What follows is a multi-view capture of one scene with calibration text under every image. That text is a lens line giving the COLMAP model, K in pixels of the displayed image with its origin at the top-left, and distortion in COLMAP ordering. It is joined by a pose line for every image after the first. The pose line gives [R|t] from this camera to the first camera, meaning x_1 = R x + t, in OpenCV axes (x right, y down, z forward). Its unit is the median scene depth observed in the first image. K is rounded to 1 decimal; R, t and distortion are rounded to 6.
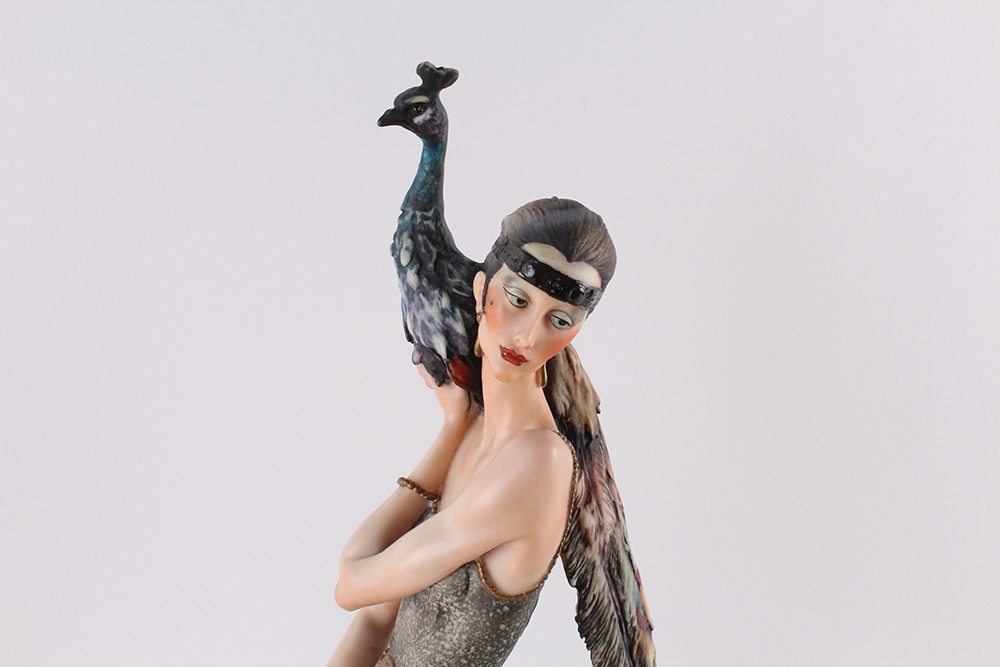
lens RADIAL K [[1294.2, 0, 504.7], [0, 1294.2, 332.9], [0, 0, 1]] dist [-0.082244, 0.000000]
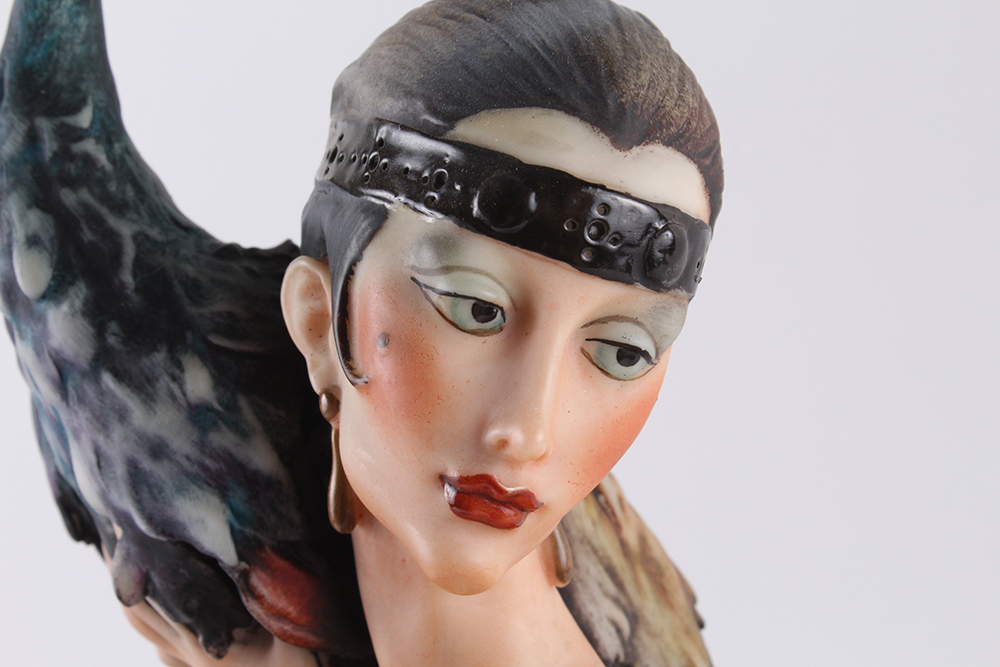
lens RADIAL K [[2190.6, 0, 503.5], [0, 2190.6, 329.1], [0, 0, 1]] dist [0.108020, 0.000000]
pose [[0.956042, -0.191599, 0.221978, -0.089166], [0.208370, 0.976528, -0.054551, 0.007256], [-0.206316, 0.098407, 0.973525, 0.471223]]
